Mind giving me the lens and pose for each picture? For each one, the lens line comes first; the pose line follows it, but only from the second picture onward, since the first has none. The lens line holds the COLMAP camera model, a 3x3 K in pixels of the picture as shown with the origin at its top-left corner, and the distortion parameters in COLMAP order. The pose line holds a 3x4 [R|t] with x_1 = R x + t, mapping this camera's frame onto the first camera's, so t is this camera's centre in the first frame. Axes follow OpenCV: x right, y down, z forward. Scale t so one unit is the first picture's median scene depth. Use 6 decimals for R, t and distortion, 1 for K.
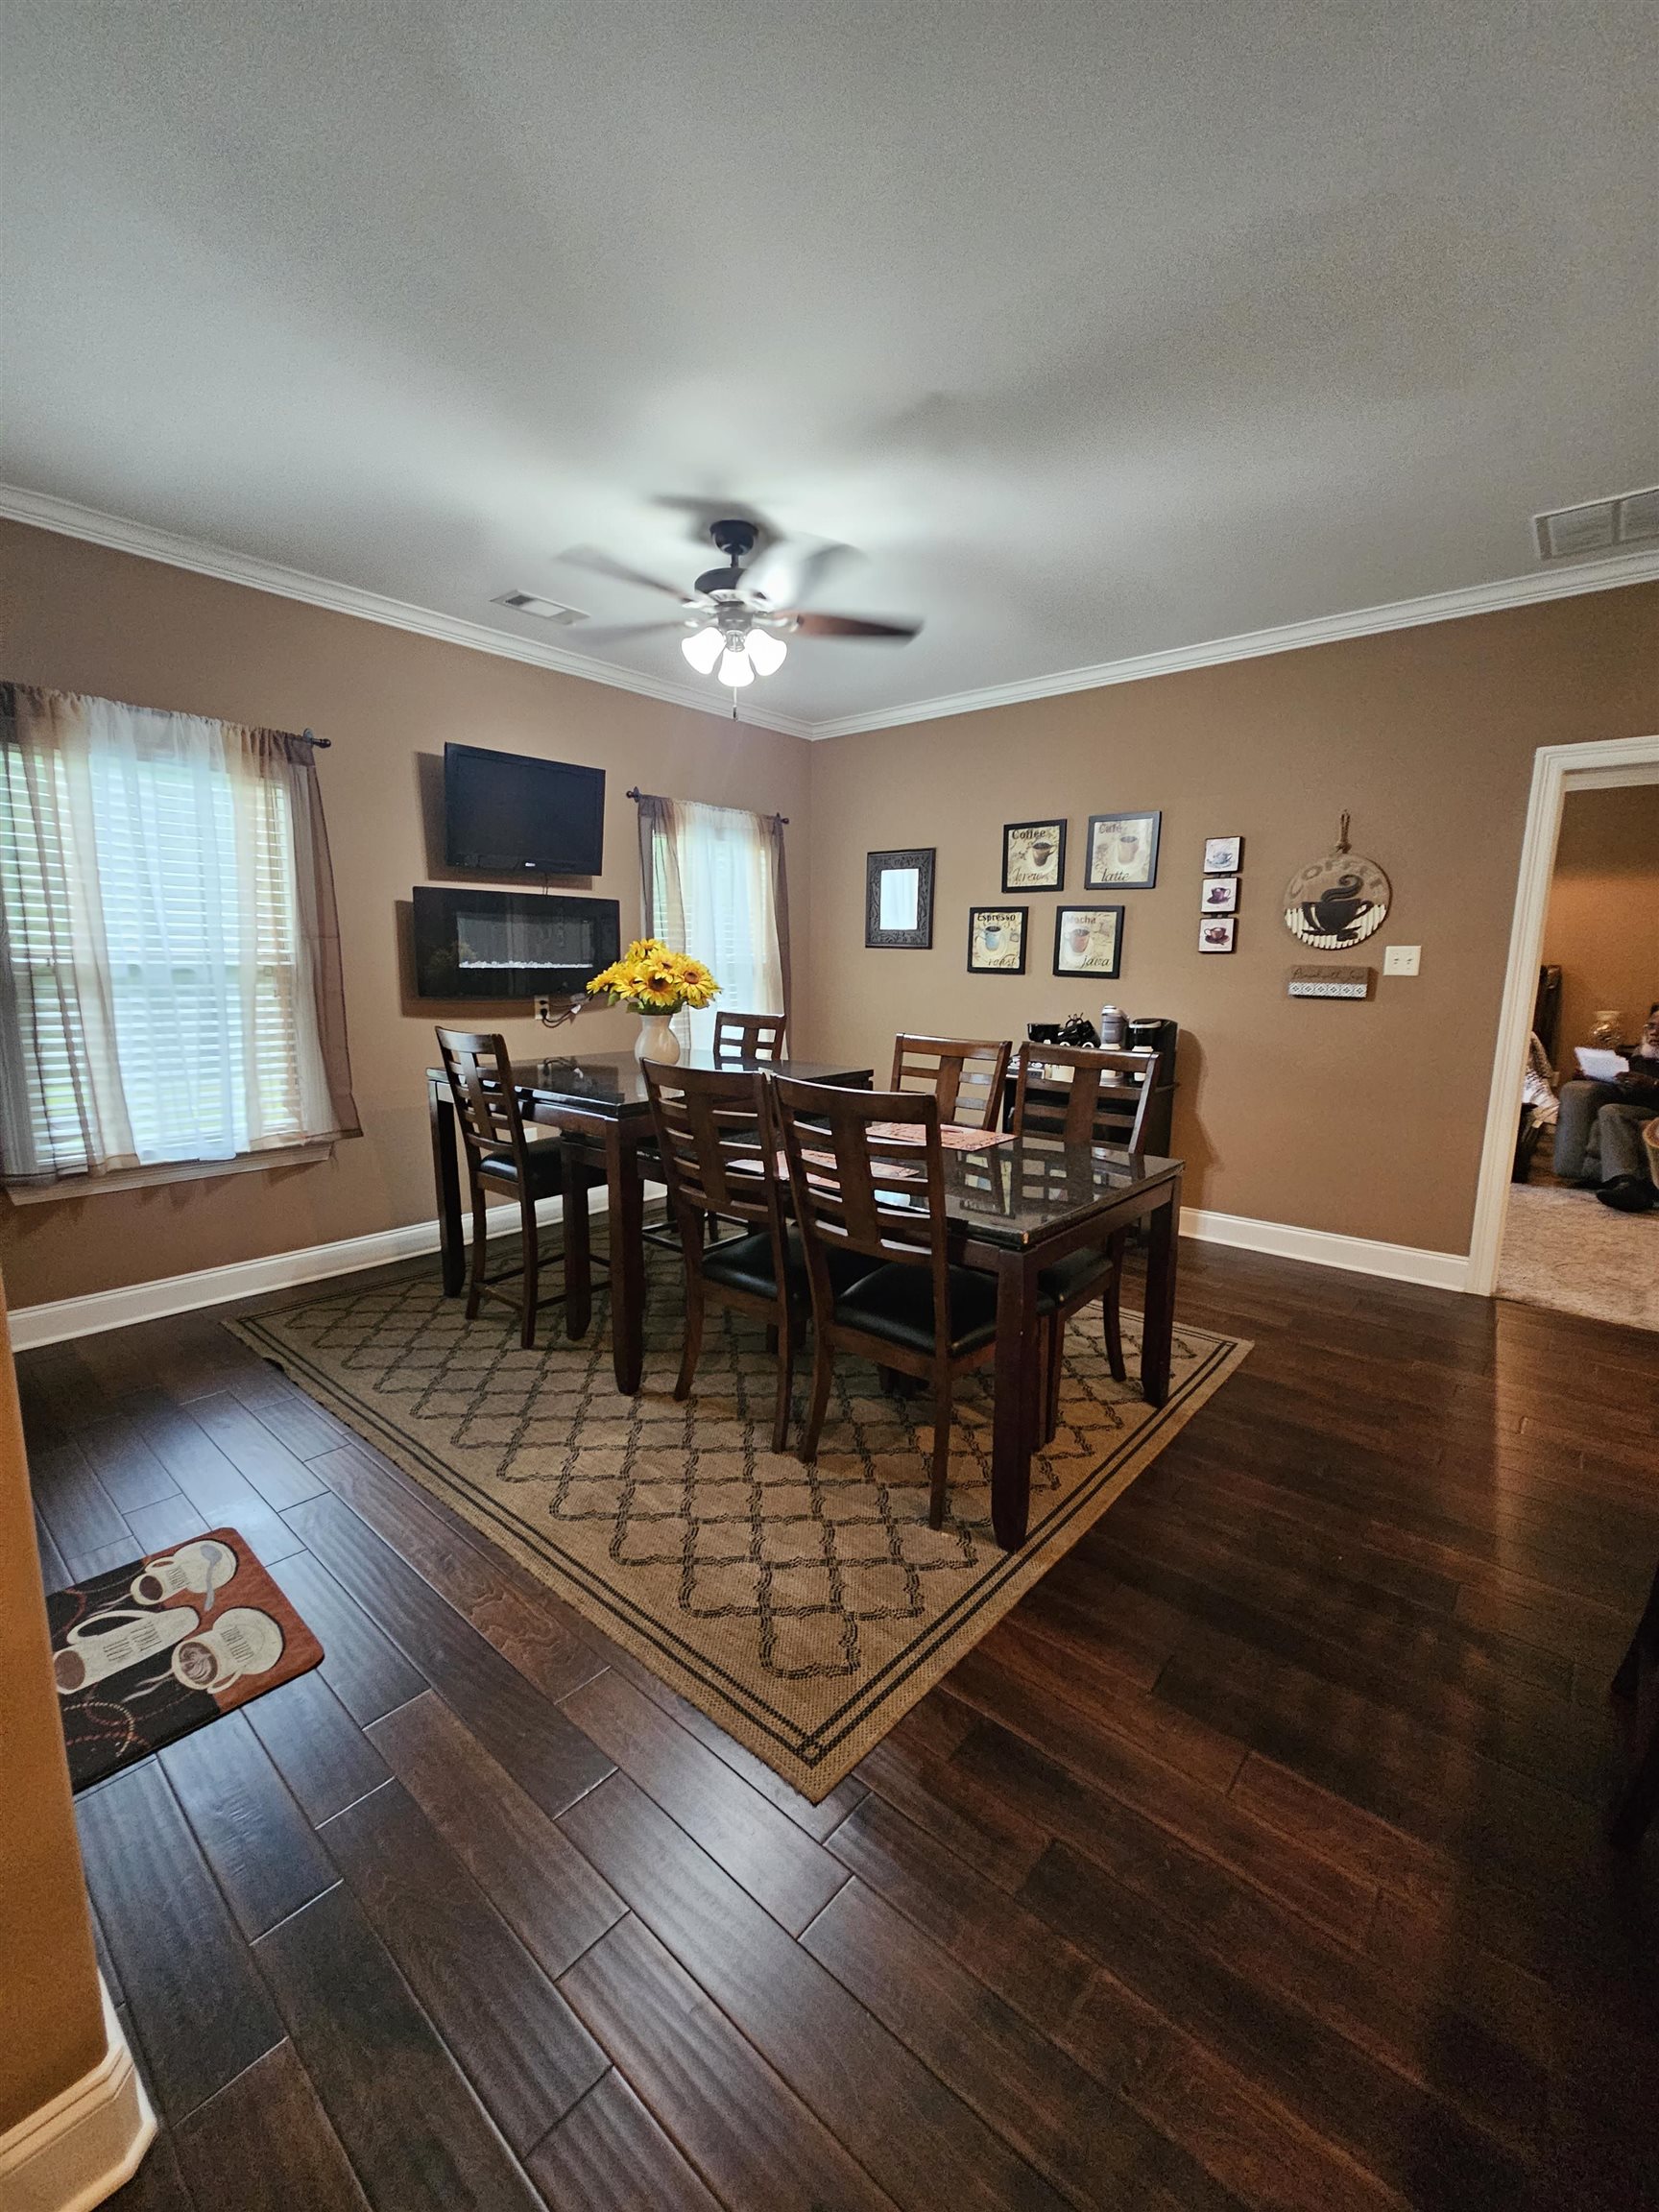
lens RADIAL K [[905.6, 0, 812.2], [0, 905.6, 1110.0], [0, 0, 1]] dist [-0.002858, 0.000529]
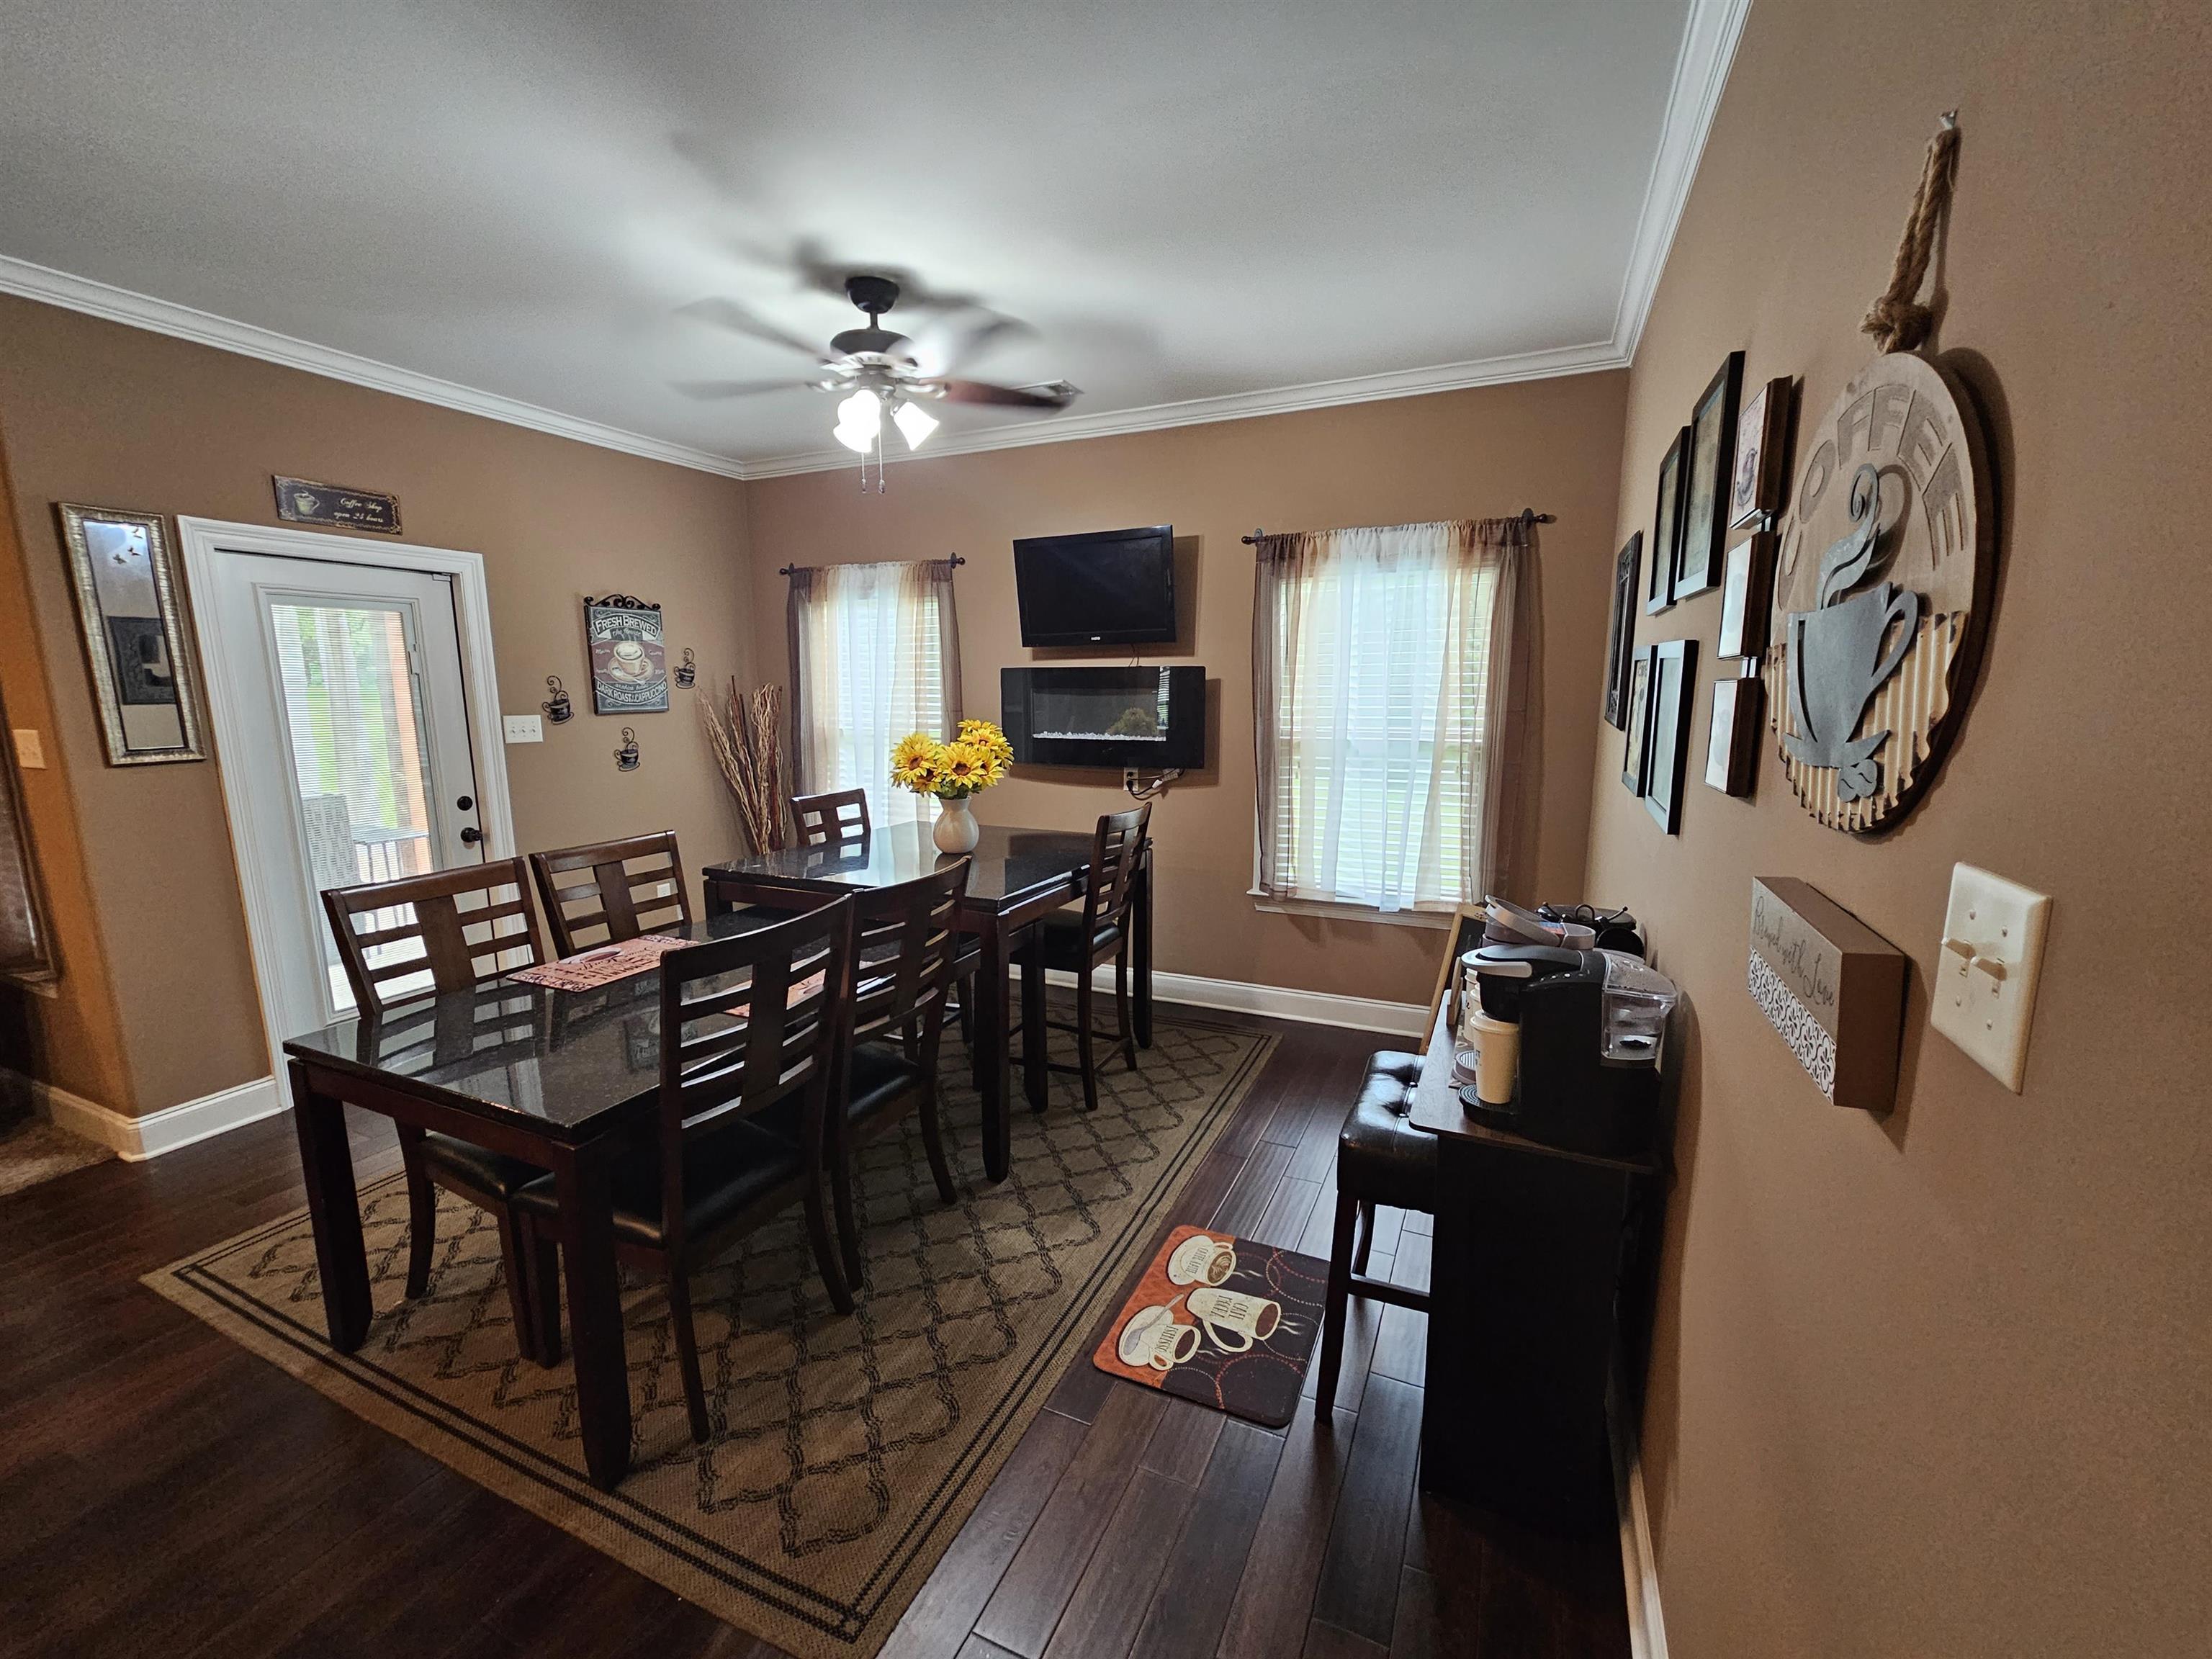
lens RADIAL K [[905.6, 0, 1092.3], [0, 905.6, 833.8], [0, 0, 1]] dist [-0.002858, 0.000529]
pose [[0.287461, 0.136622, -0.947998, 0.634988], [-0.160135, 0.982698, 0.093066, -0.141262], [0.944311, 0.125055, 0.304365, 0.674691]]
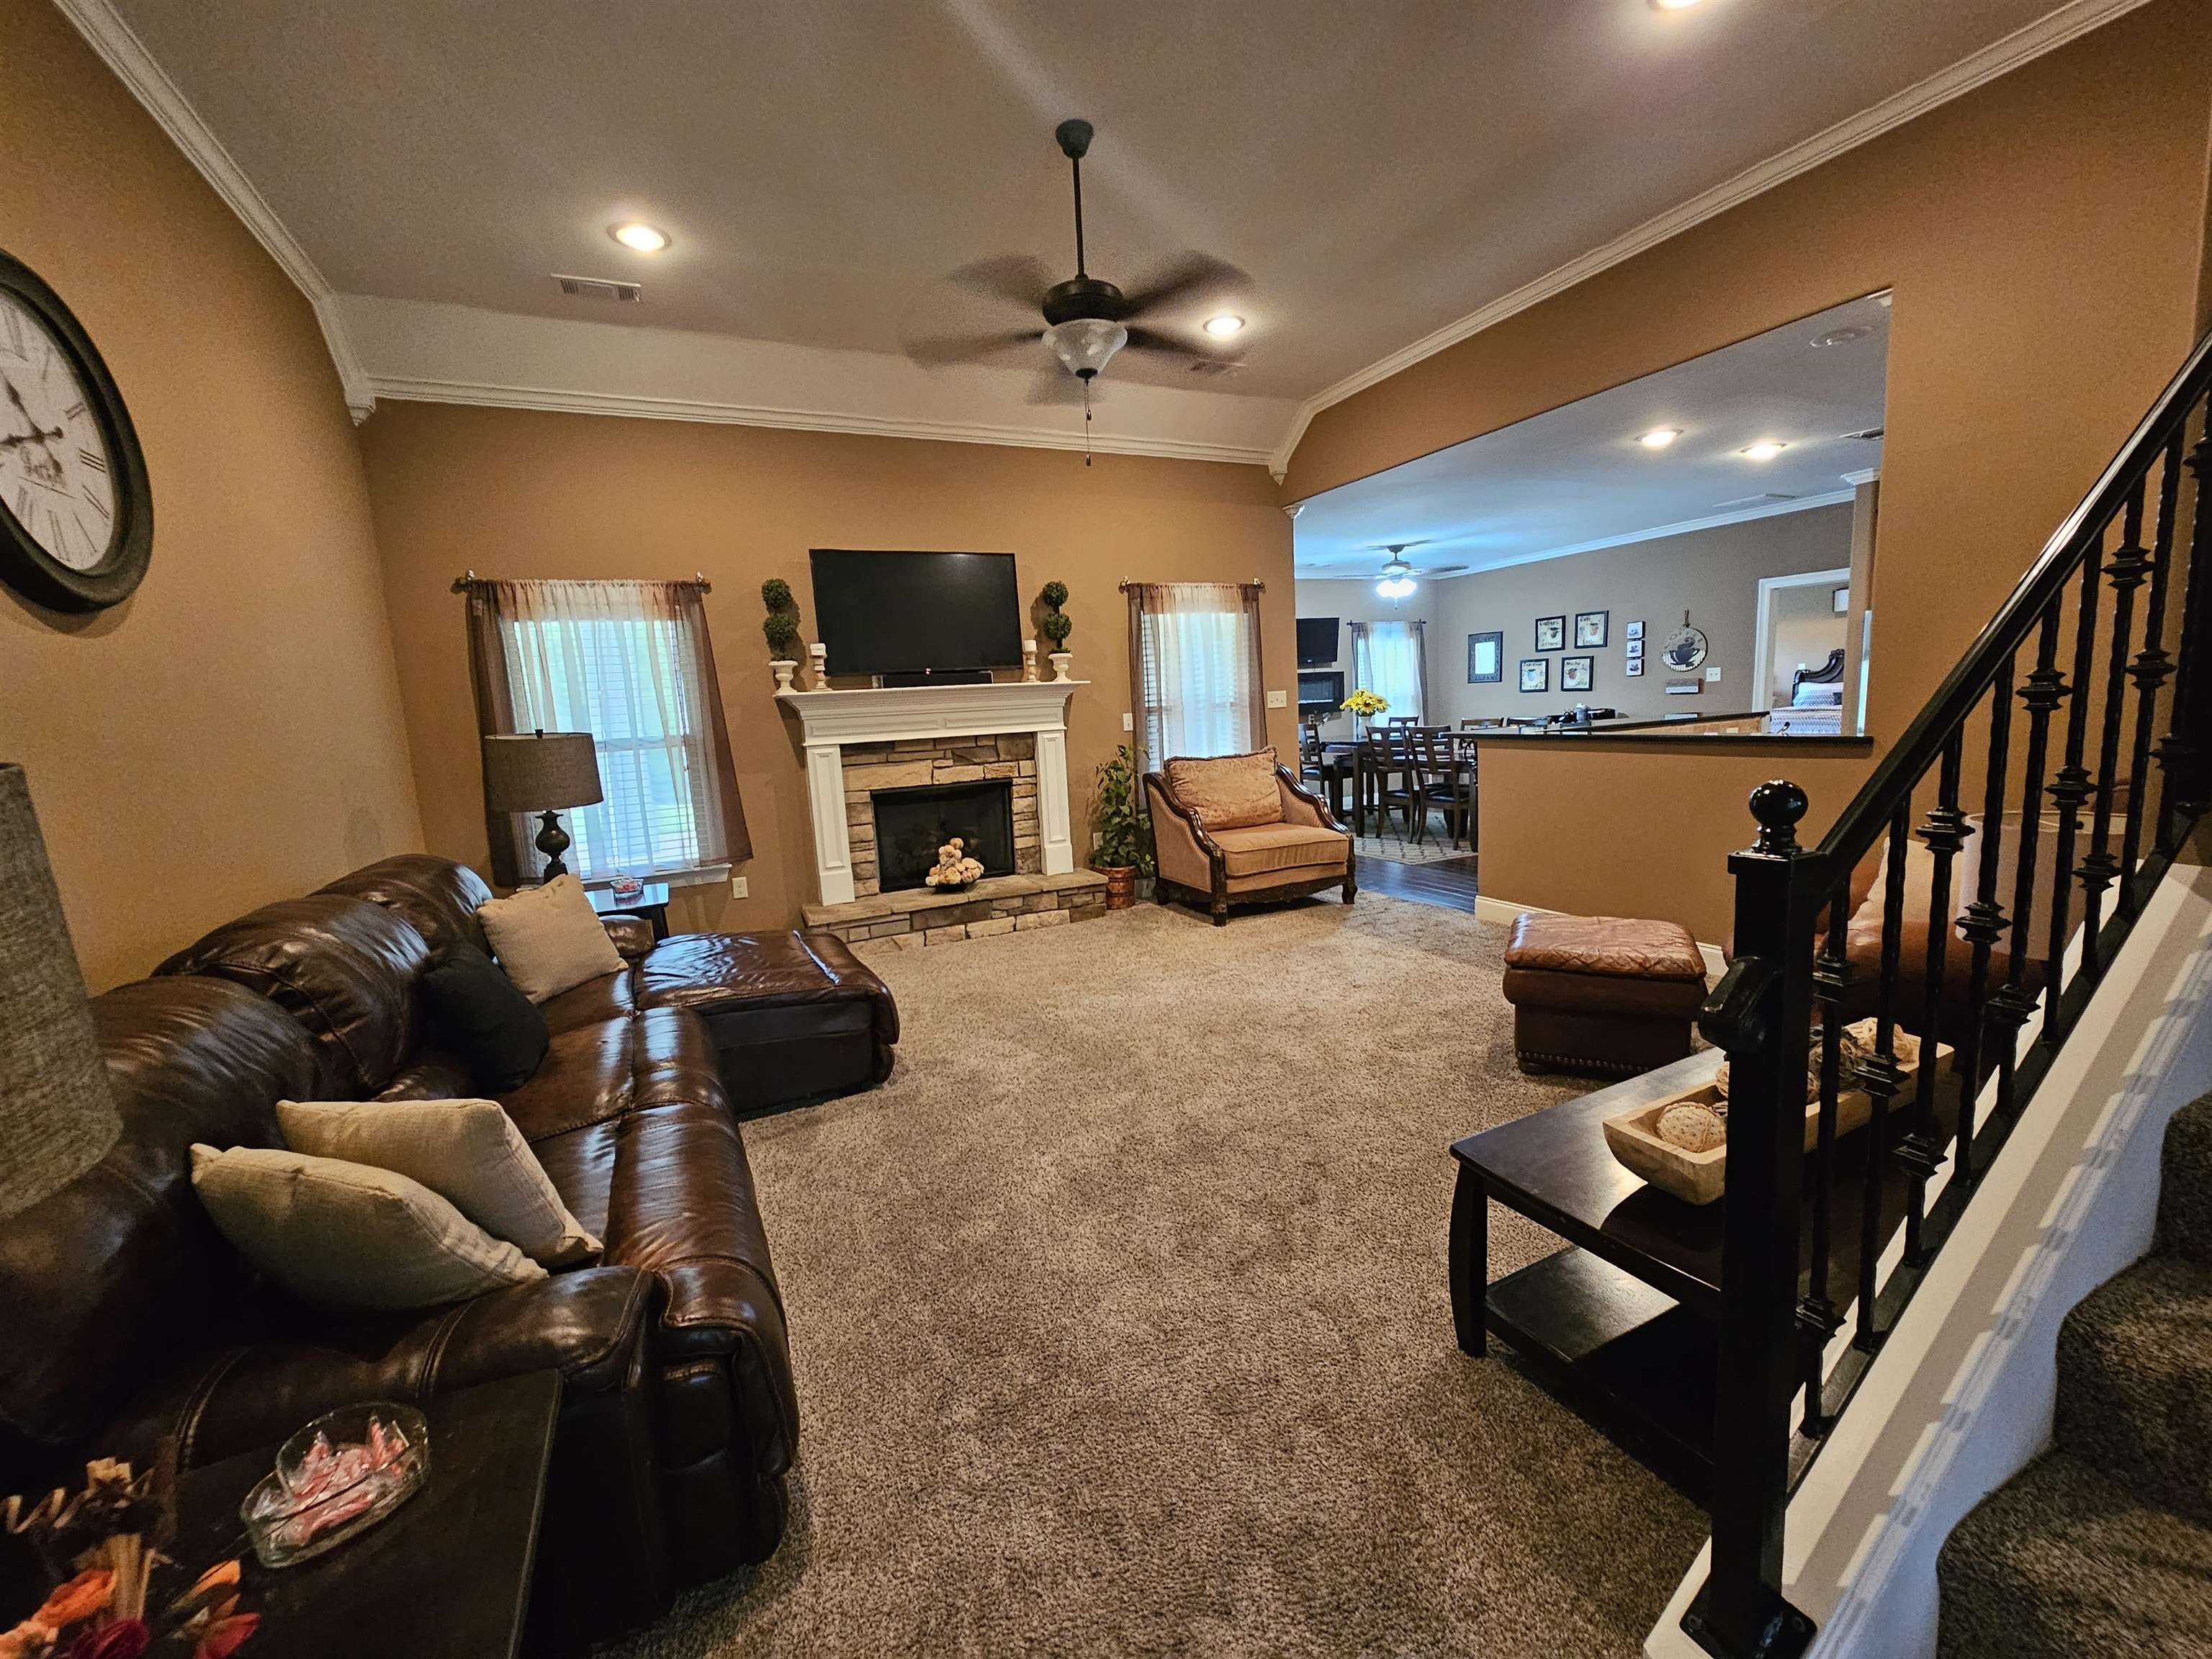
lens RADIAL K [[905.6, 0, 1104.5], [0, 905.6, 845.5], [0, 0, 1]] dist [-0.002858, 0.000529]
pose [[0.920681, -0.000147, -0.390317, 0.126313], [-0.002382, 0.999979, -0.005996, 0.231454], [0.390309, 0.006450, 0.920661, -1.385544]]
